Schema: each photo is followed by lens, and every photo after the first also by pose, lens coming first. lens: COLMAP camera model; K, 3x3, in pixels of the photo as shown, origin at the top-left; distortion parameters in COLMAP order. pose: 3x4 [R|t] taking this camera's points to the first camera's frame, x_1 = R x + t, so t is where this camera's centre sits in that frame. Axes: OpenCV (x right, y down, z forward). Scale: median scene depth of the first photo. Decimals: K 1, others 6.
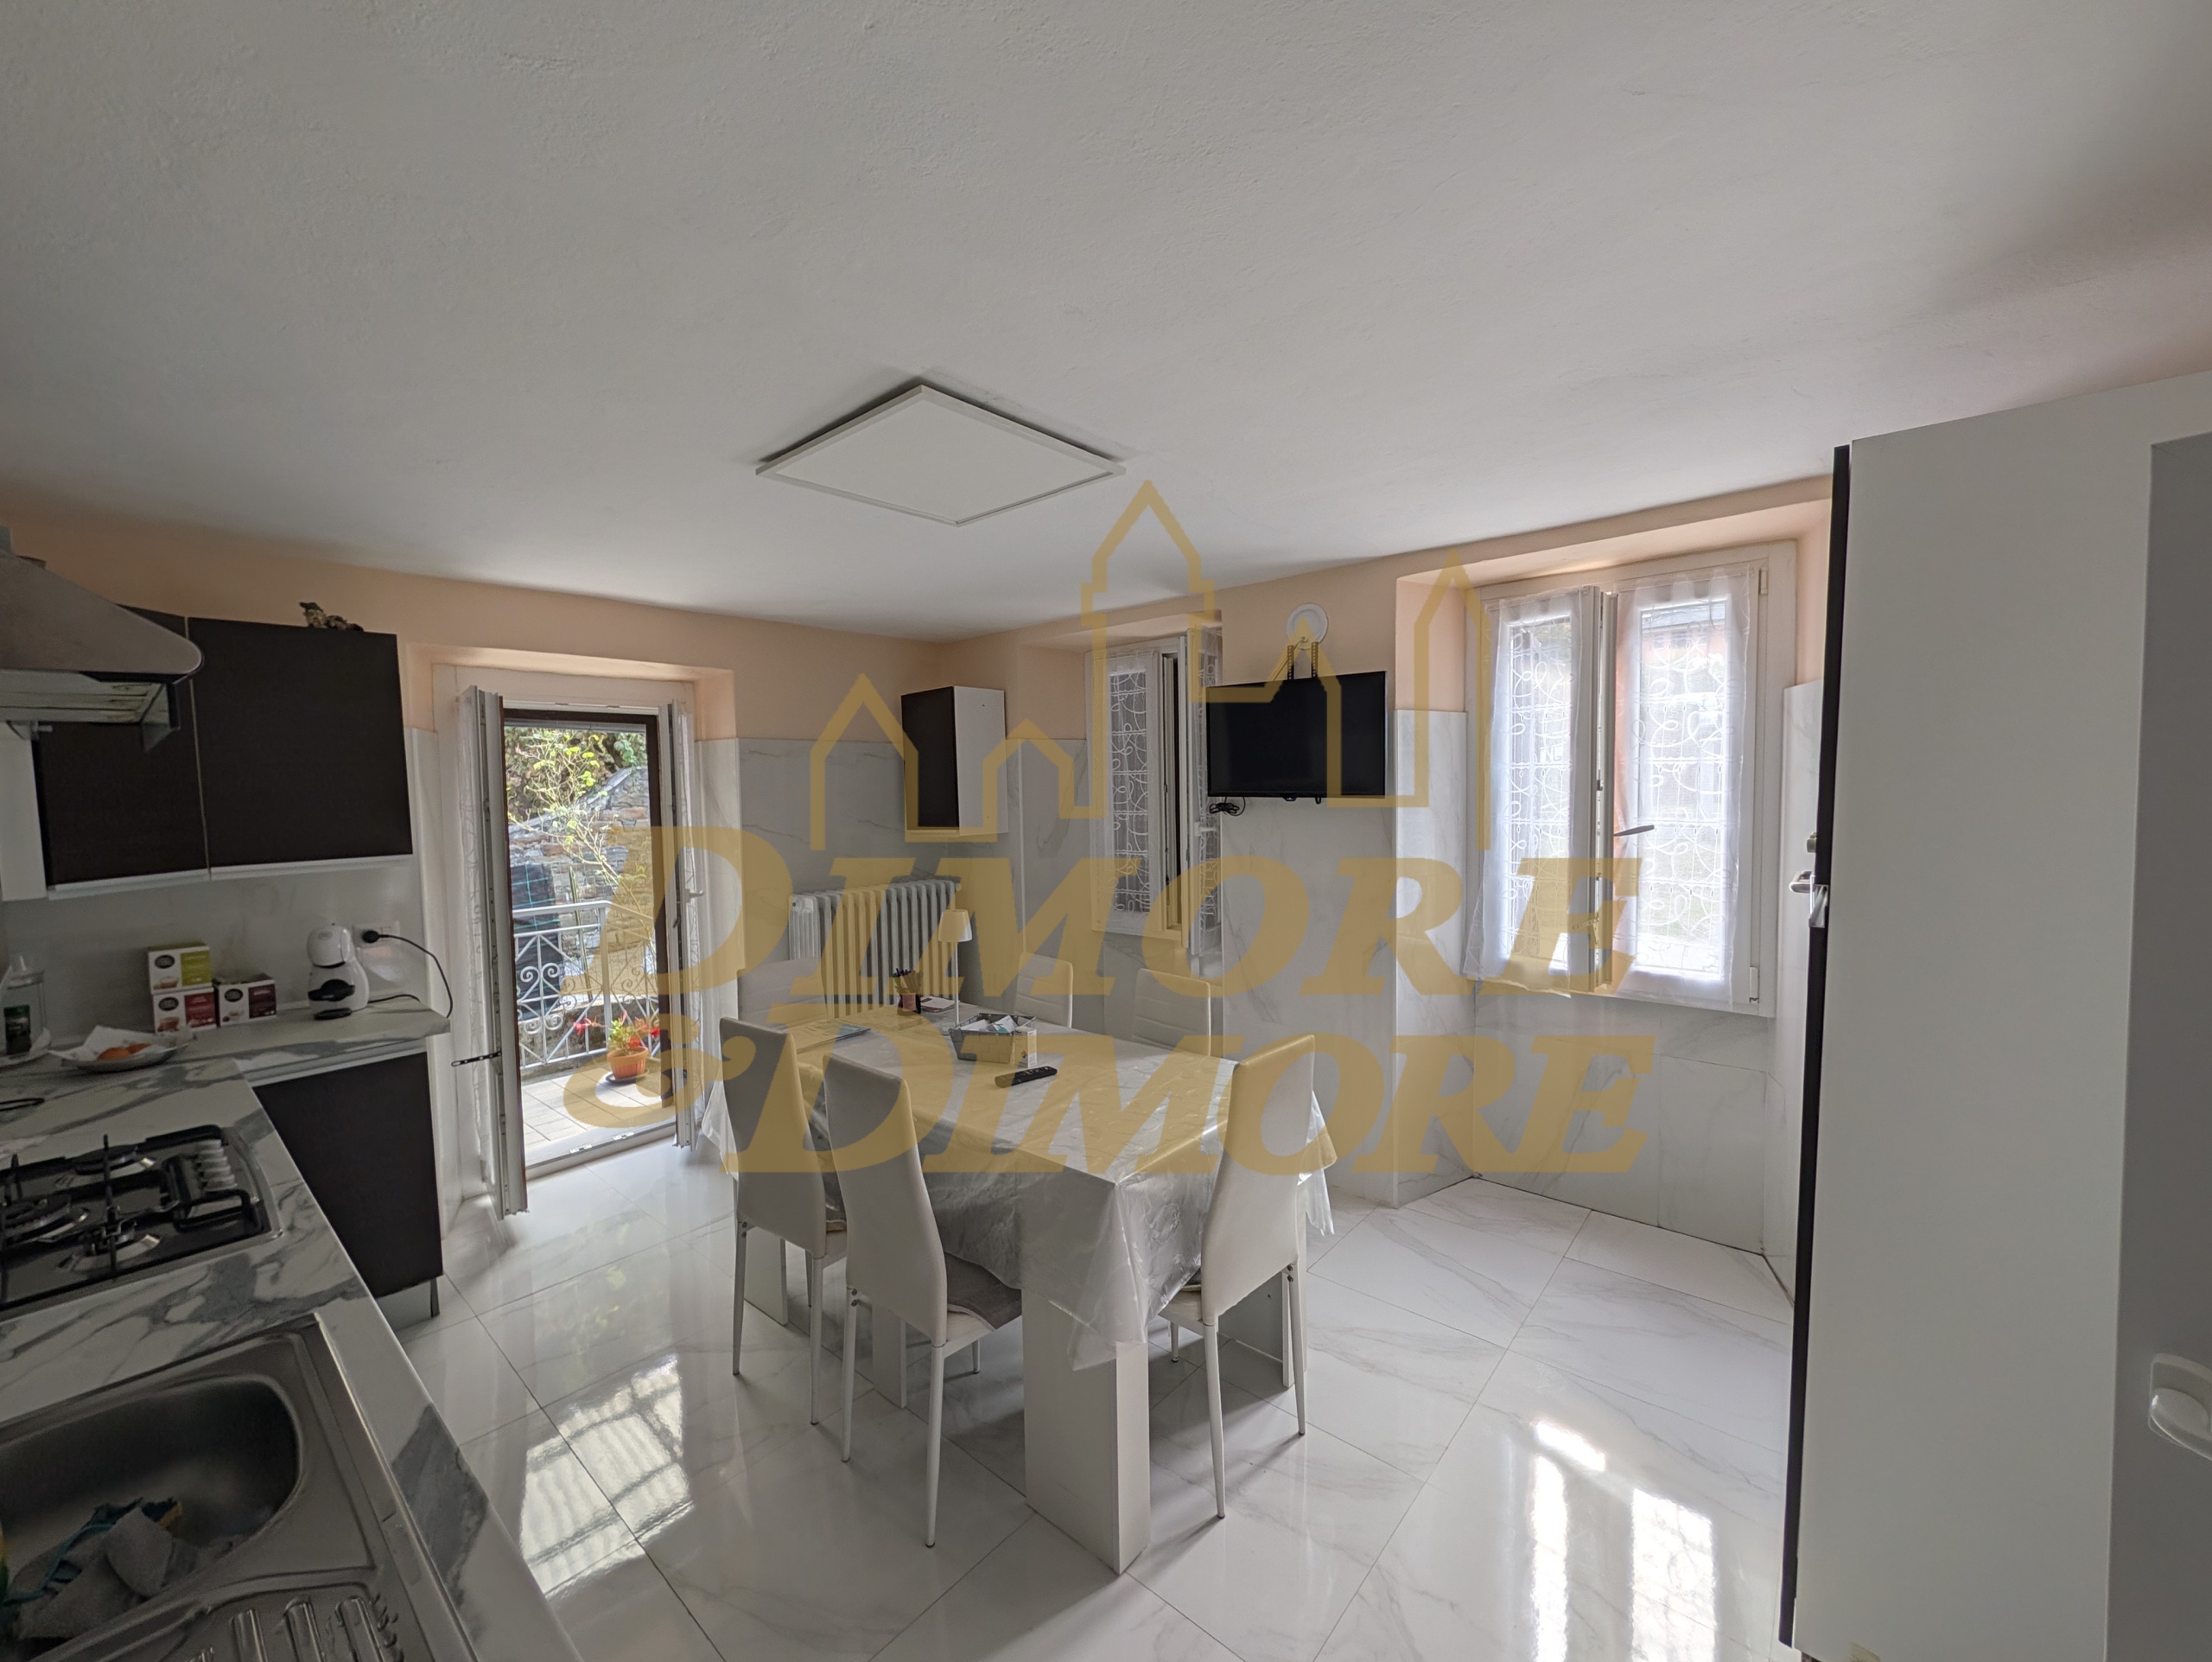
lens RADIAL K [[861.2, 0, 1098.7], [0, 861.2, 832.5], [0, 0, 1]] dist [0.000498, 0.000036]
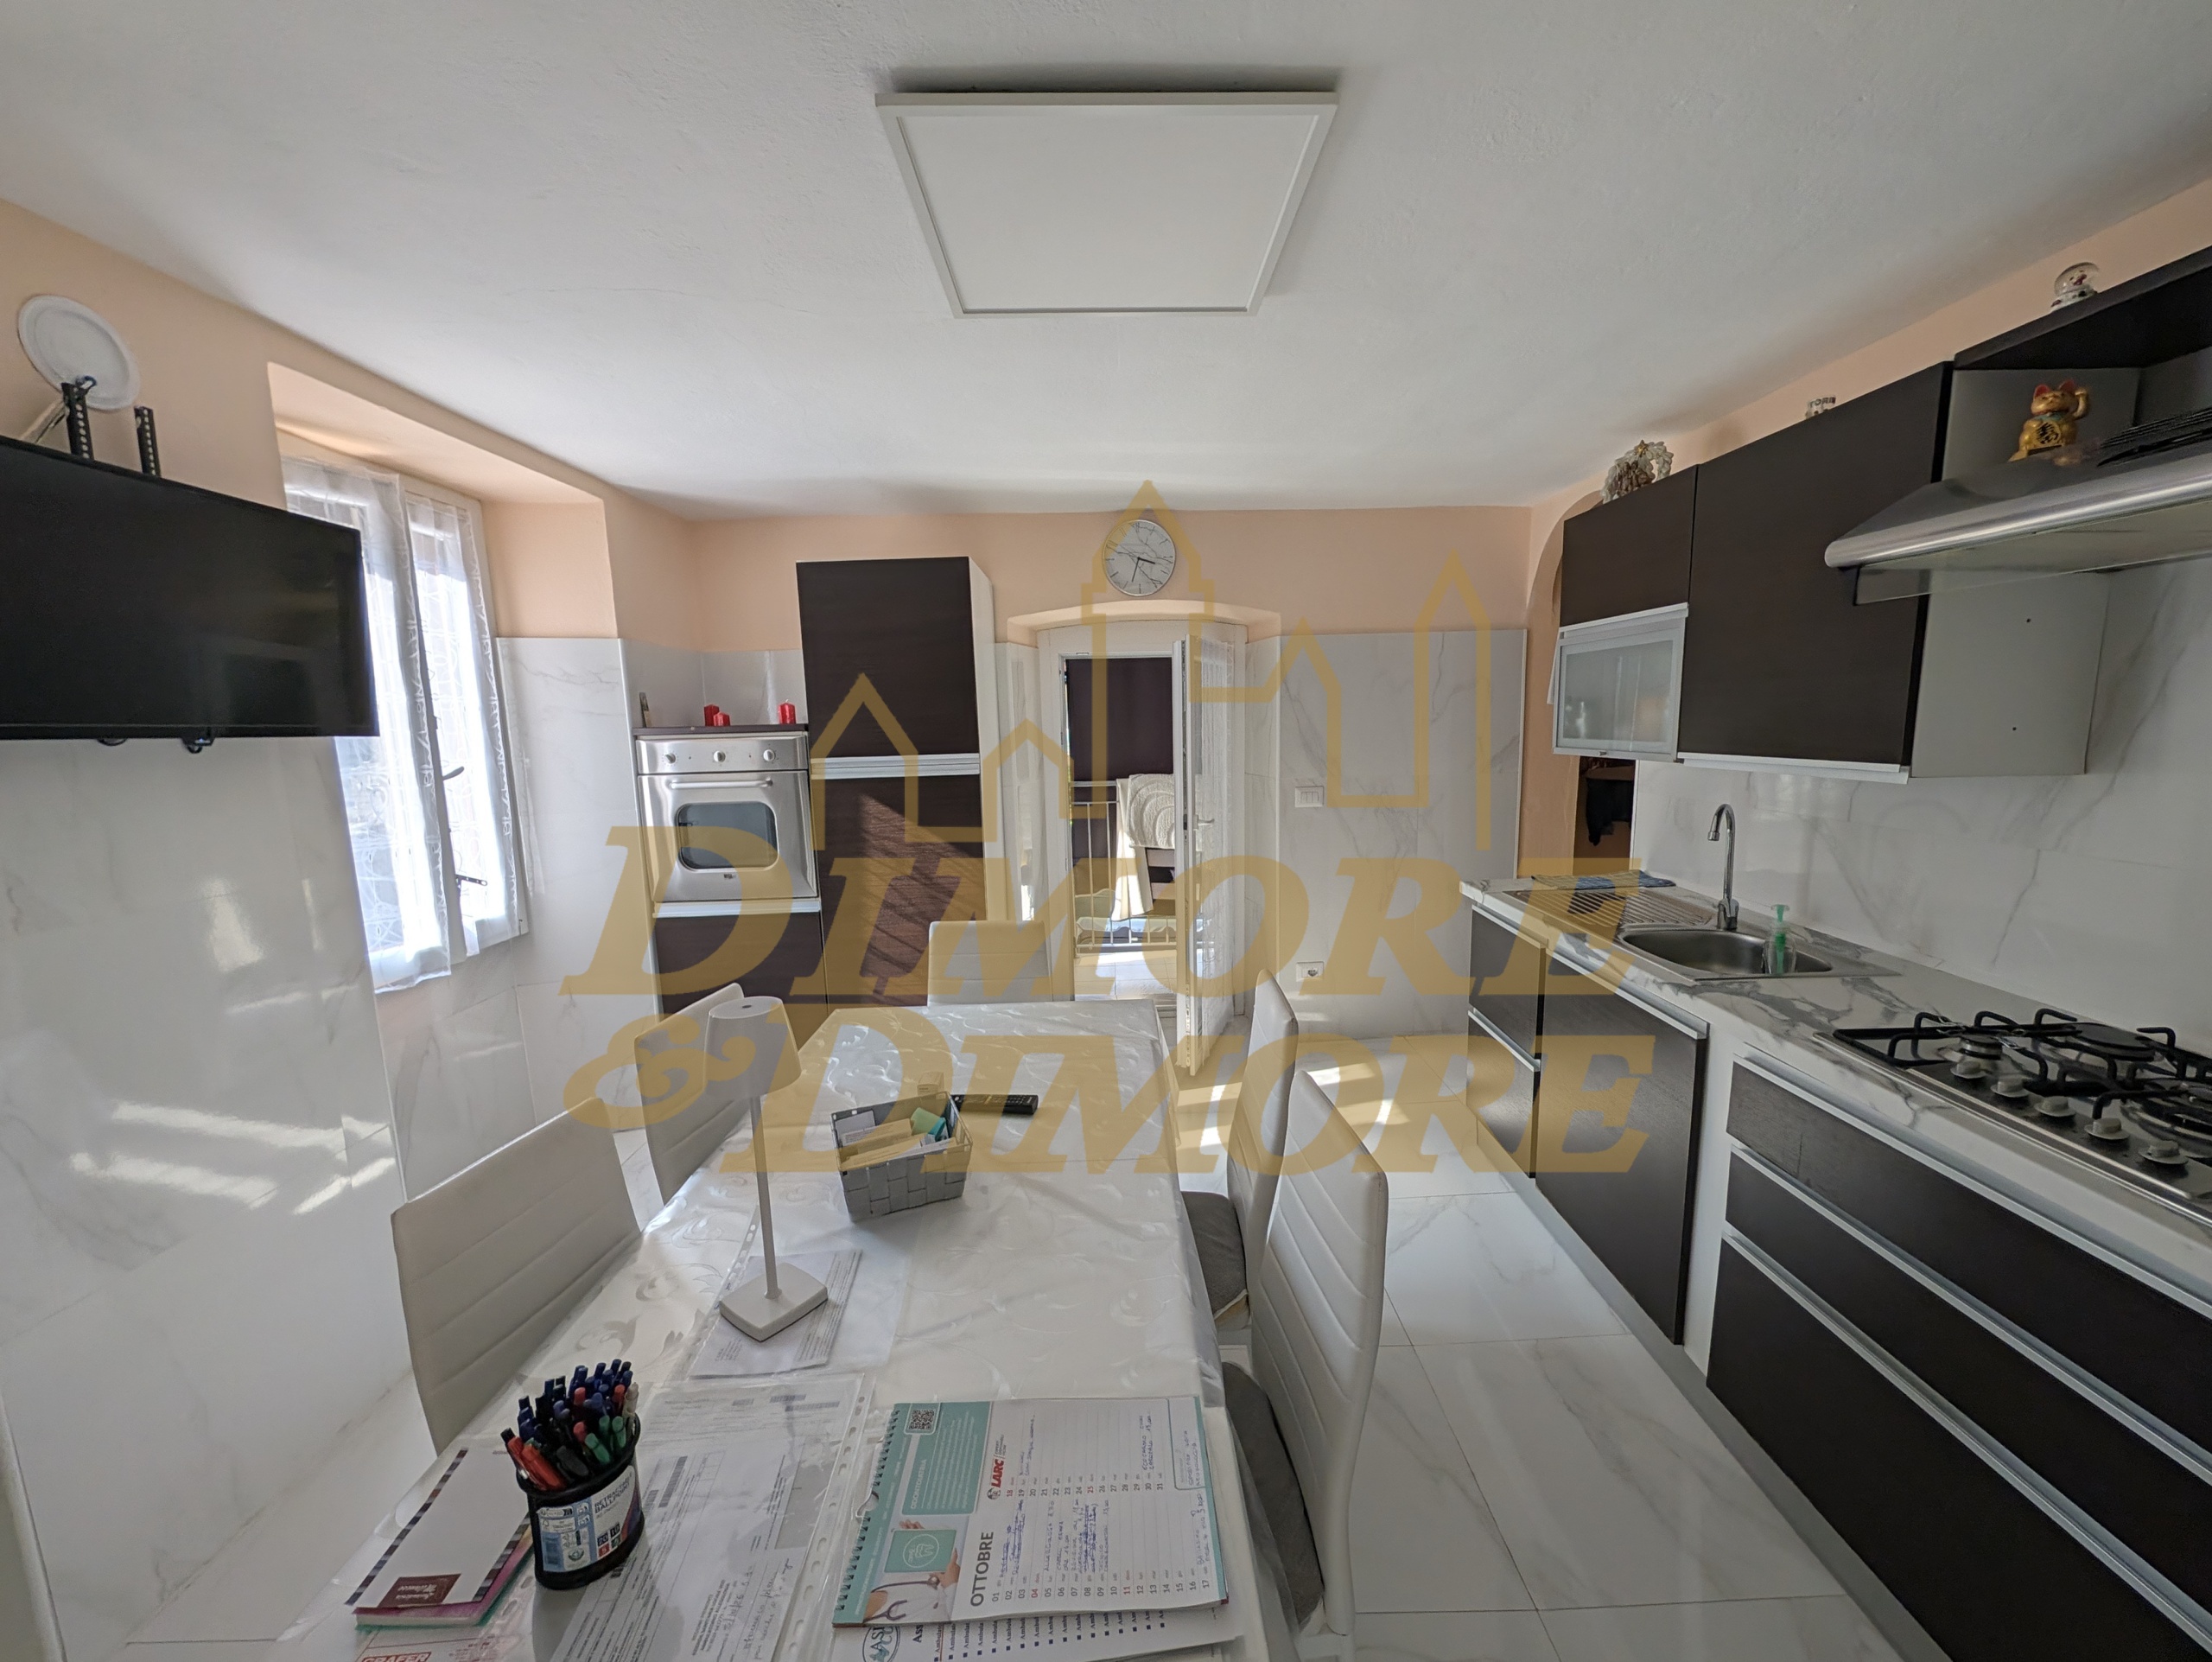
lens RADIAL K [[861.2, 0, 1106.4], [0, 861.2, 833.5], [0, 0, 1]] dist [0.000498, 0.000036]
pose [[-0.652566, -0.064363, 0.754993, -0.499399], [0.082017, 0.984532, 0.154821, -0.021688], [-0.753280, 0.162953, -0.637193, 1.009361]]
